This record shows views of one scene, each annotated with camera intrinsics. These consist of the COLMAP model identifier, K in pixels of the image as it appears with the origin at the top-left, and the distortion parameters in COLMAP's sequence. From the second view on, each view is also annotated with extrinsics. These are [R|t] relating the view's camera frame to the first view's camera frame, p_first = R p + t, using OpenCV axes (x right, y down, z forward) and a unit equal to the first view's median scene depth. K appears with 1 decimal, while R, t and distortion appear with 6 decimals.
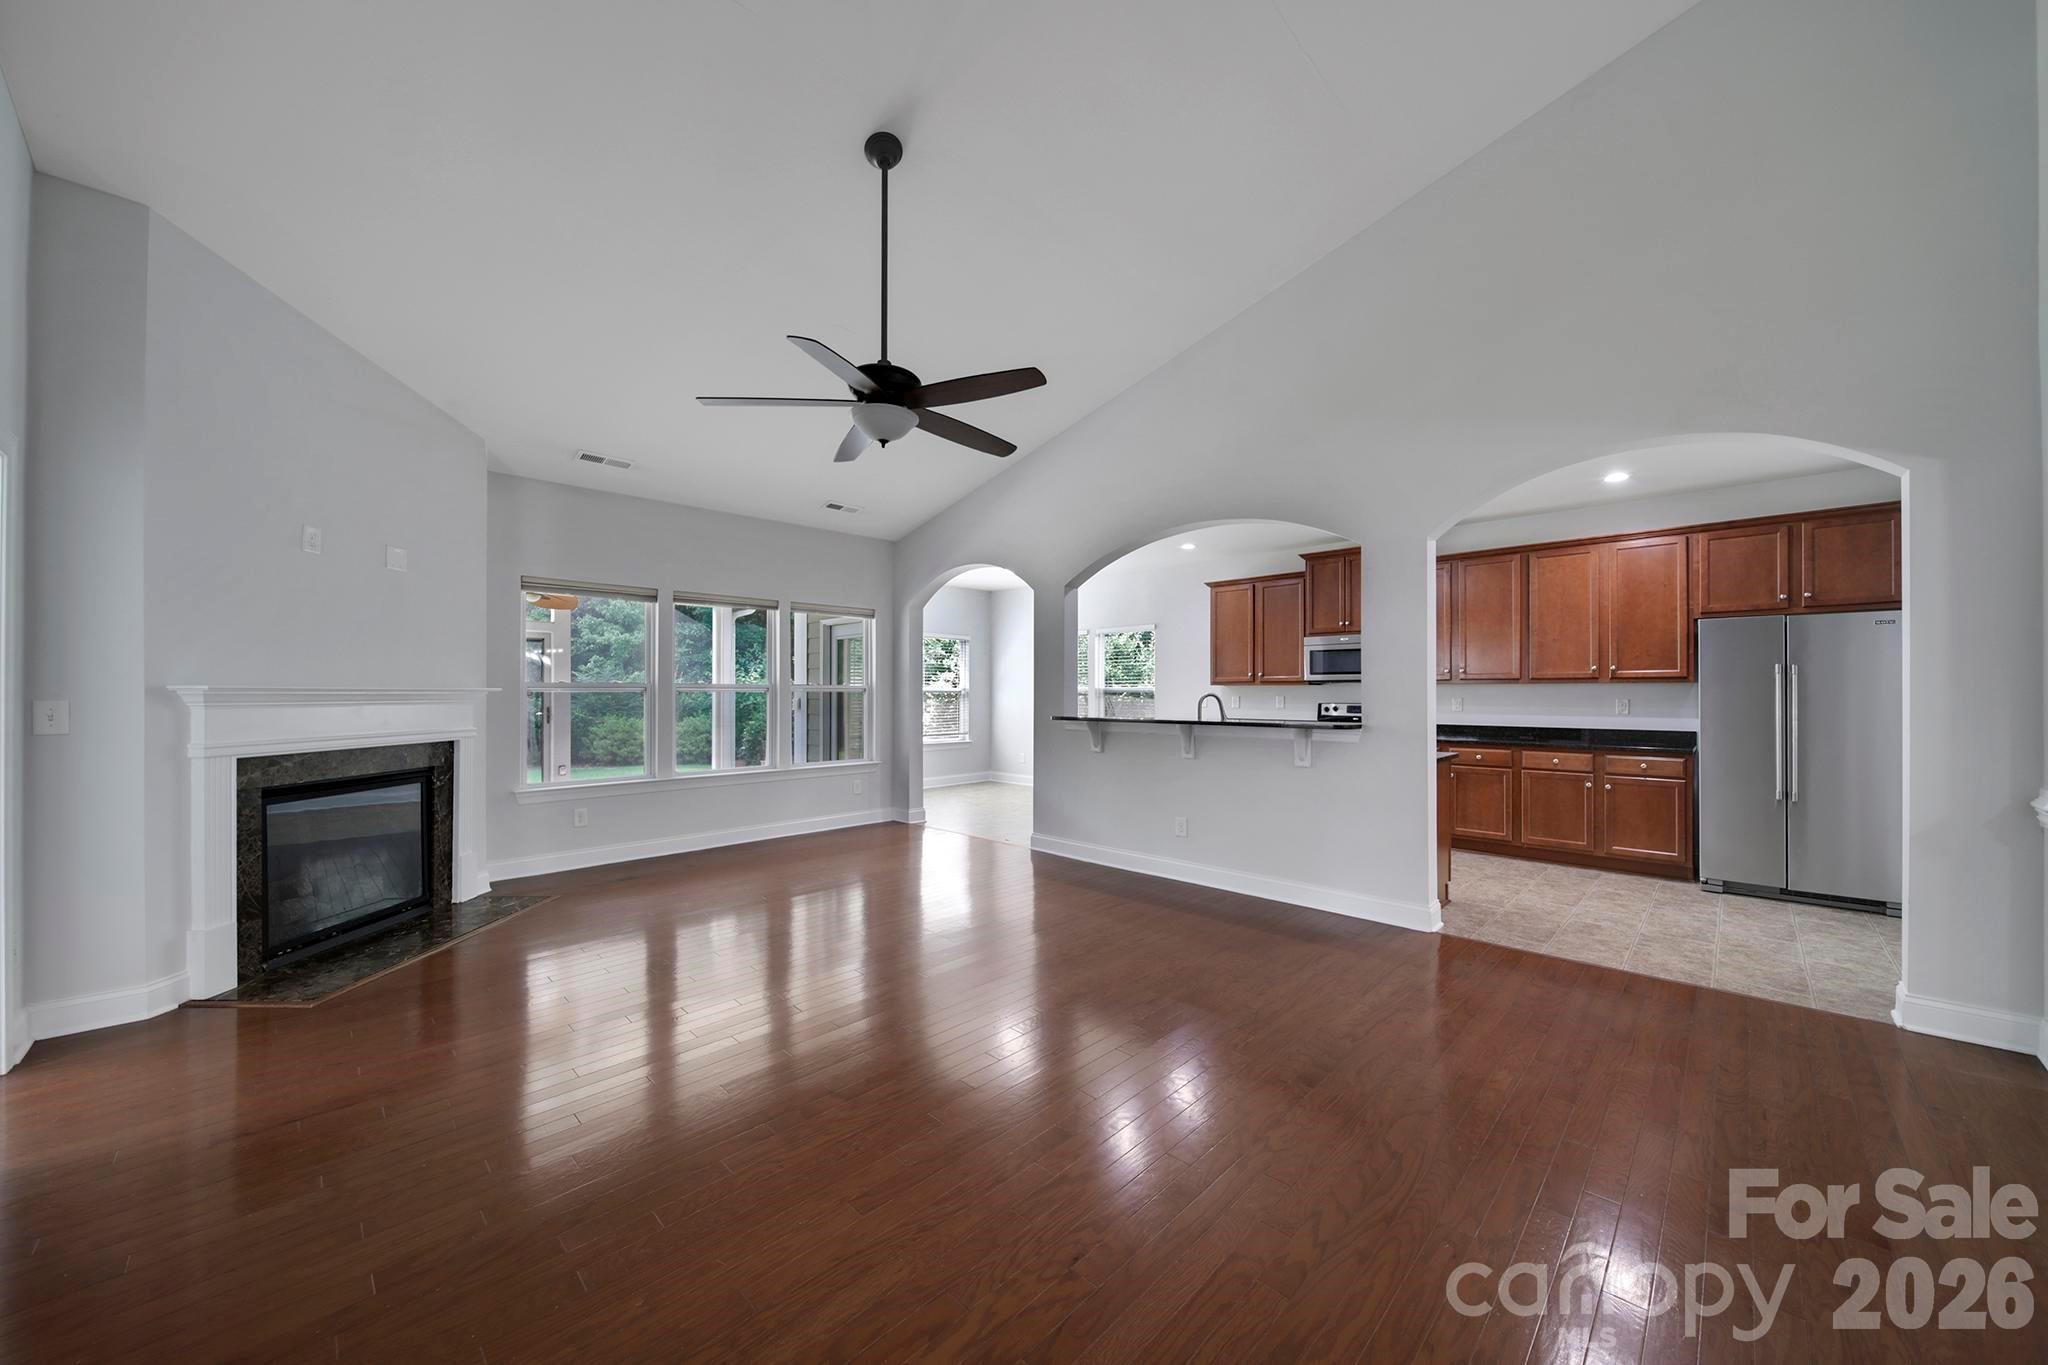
lens RADIAL K [[745.6, 0, 1010.6], [0, 745.6, 691.4], [0, 0, 1]] dist [0.006669, -0.001521]
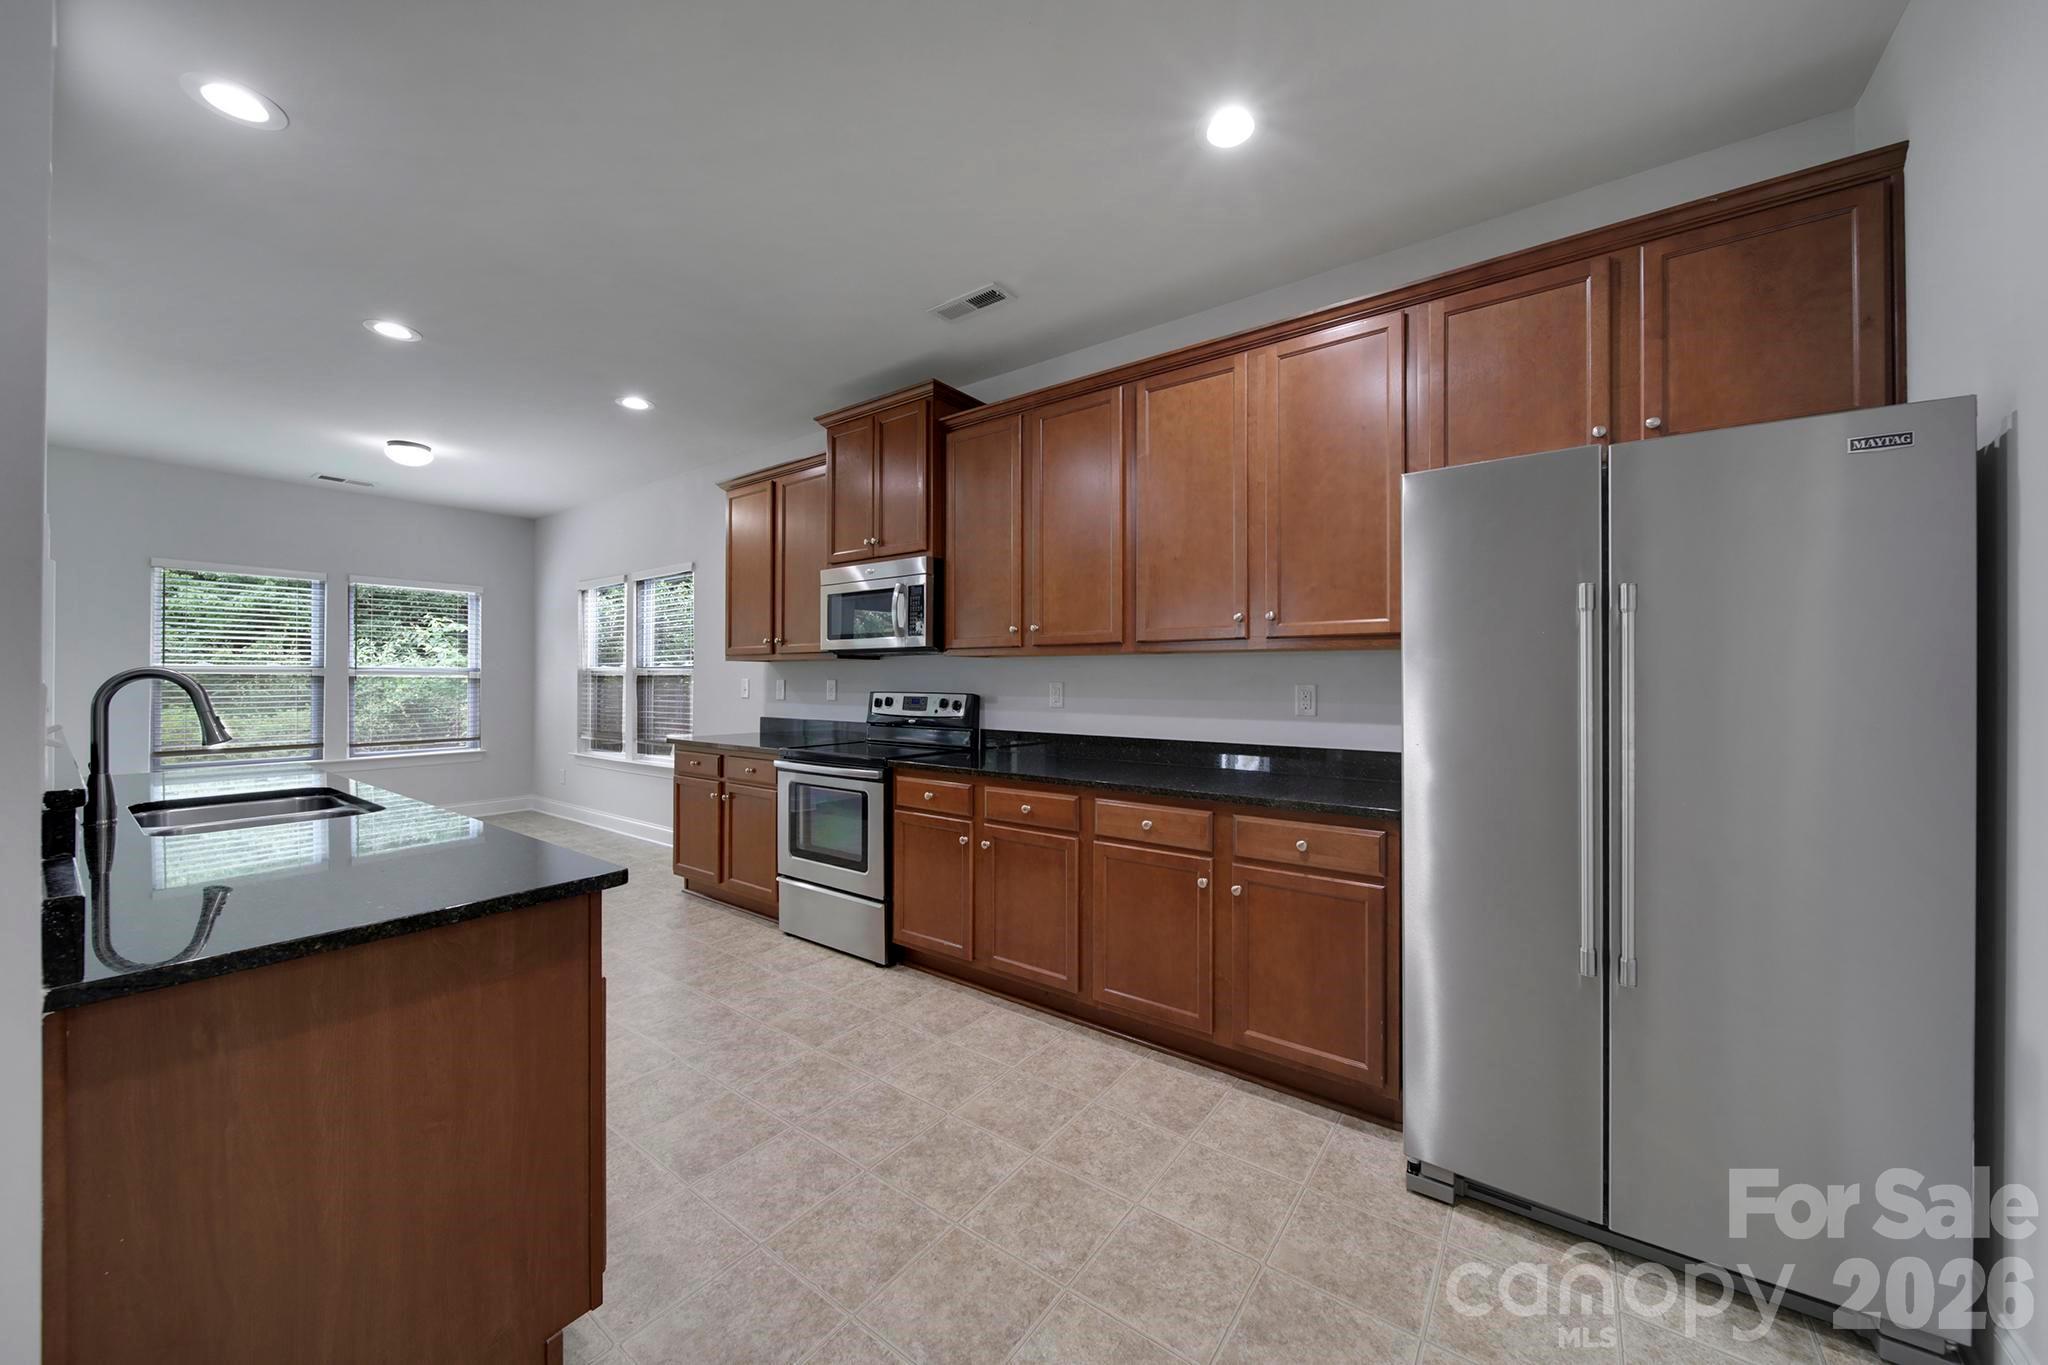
lens RADIAL K [[745.6, 0, 1017.8], [0, 745.6, 678.5], [0, 0, 1]] dist [0.006669, -0.001521]
pose [[0.989853, 0.002893, 0.142069, 0.479849], [-0.002989, 0.999995, 0.000460, 0.005282], [-0.142067, -0.000880, 0.989857, 0.465966]]
